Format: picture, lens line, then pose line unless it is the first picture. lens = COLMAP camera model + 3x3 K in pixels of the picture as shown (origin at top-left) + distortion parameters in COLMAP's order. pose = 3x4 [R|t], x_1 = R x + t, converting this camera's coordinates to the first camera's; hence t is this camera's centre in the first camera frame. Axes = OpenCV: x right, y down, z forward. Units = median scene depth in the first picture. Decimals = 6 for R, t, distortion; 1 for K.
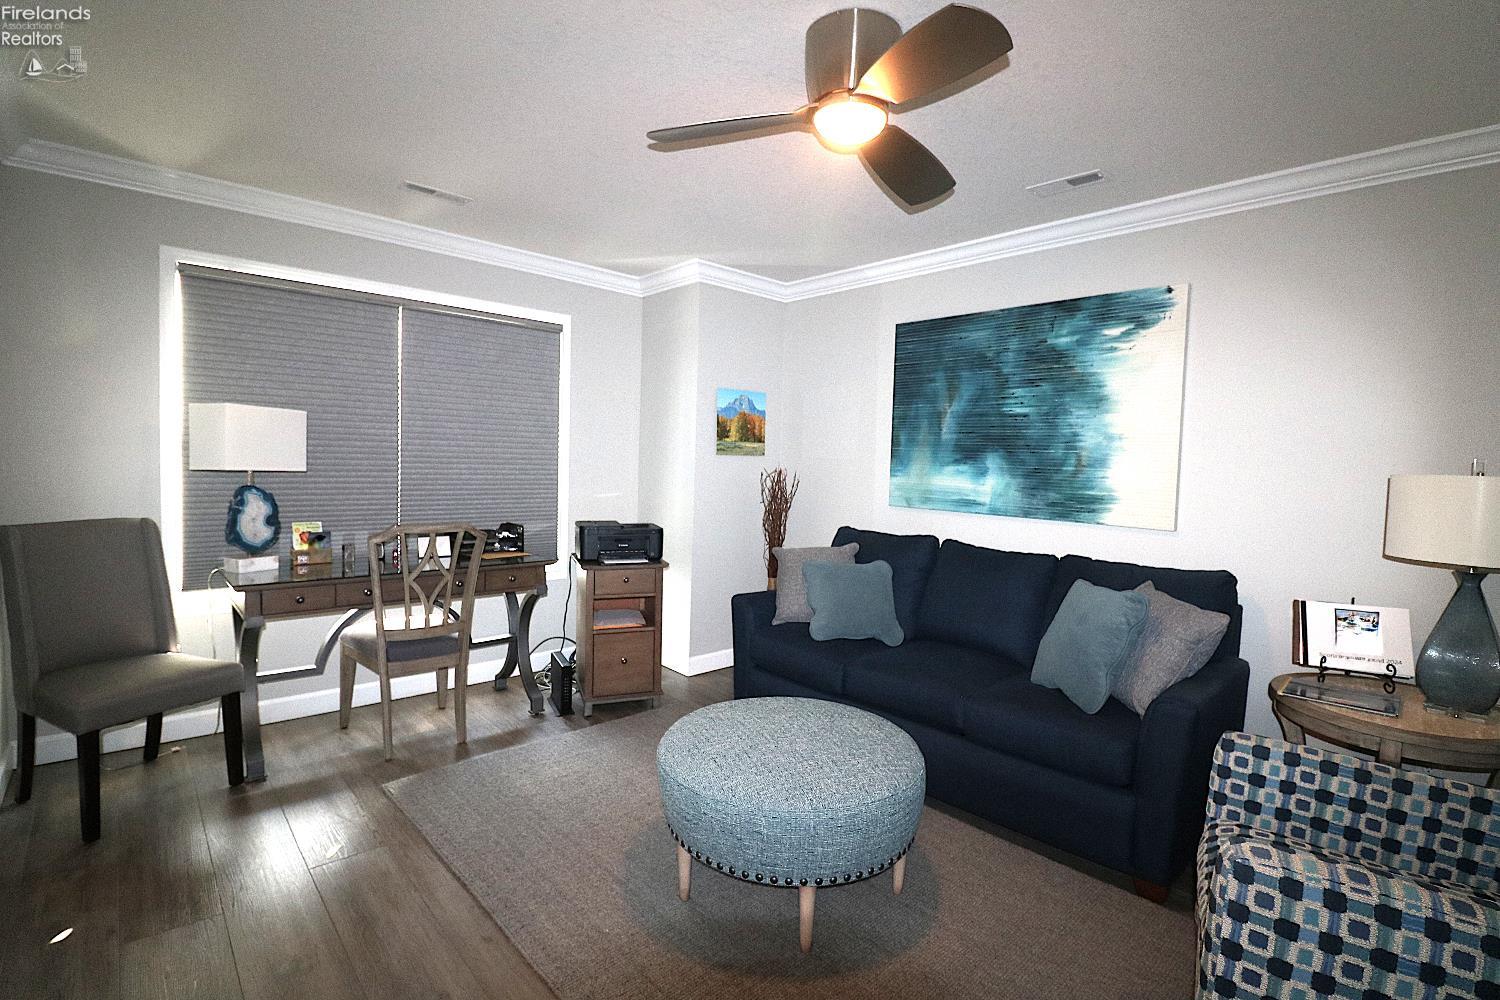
lens RADIAL K [[693.2, 0, 748.2], [0, 693.2, 505.6], [0, 0, 1]] dist [-0.010681, -0.002869]
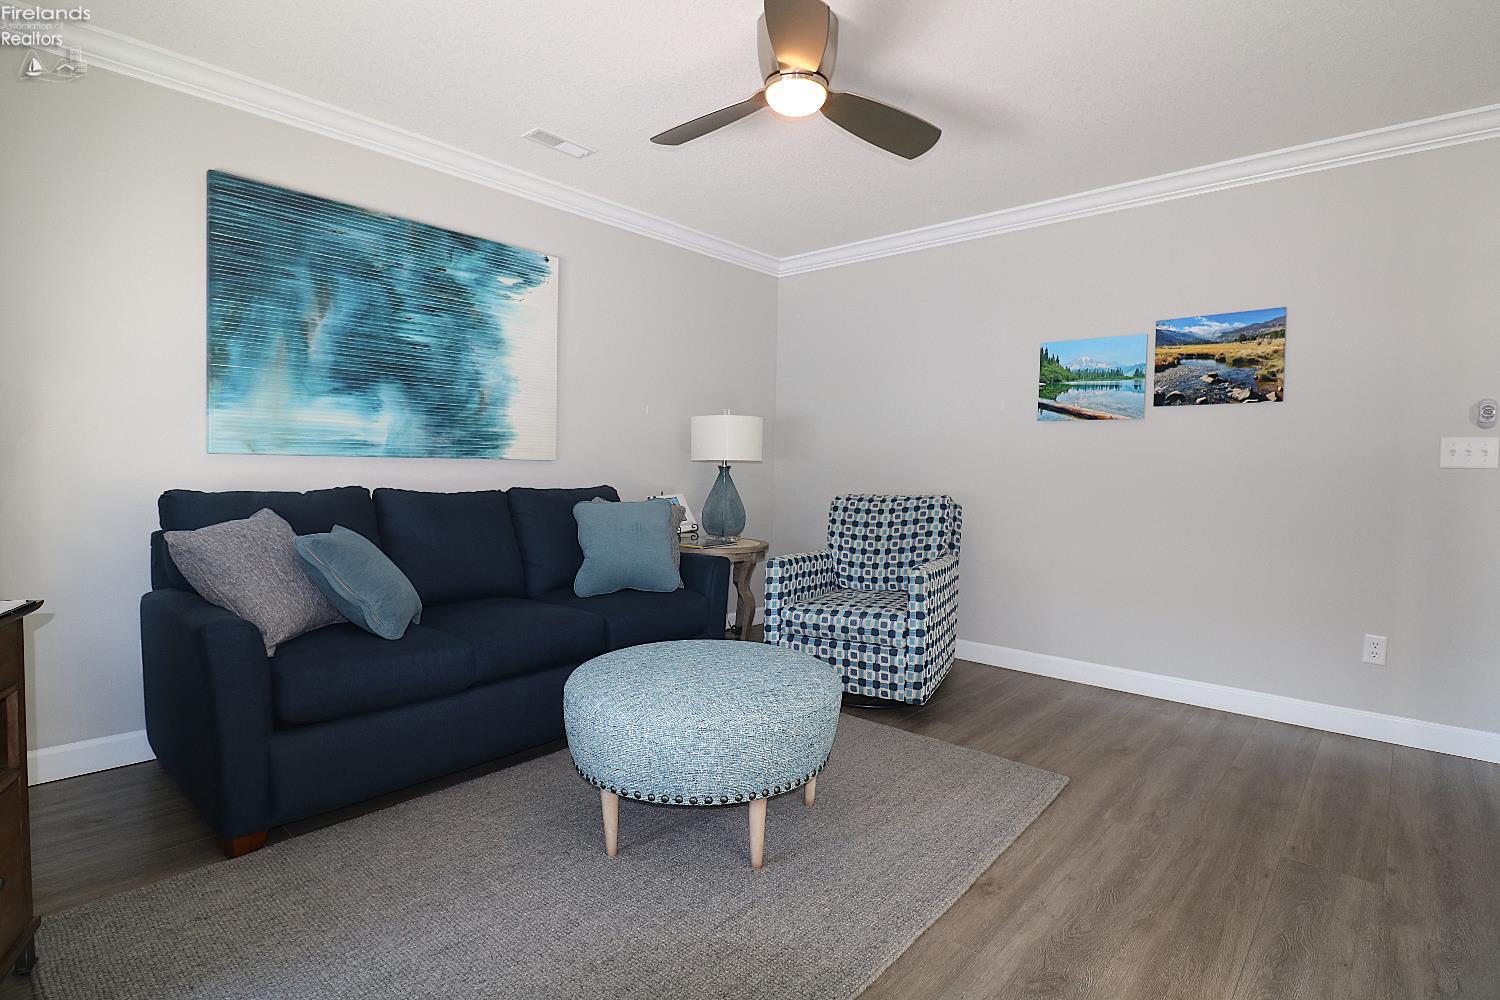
lens RADIAL K [[751.0, 0, 752.9], [0, 751.0, 493.9], [0, 0, 1]] dist [-0.003247, -0.000879]
pose [[-0.116693, -0.070240, 0.990681, -0.638622], [0.048226, 0.995919, 0.076292, 0.009703], [-0.991996, 0.056679, -0.112829, 0.690741]]
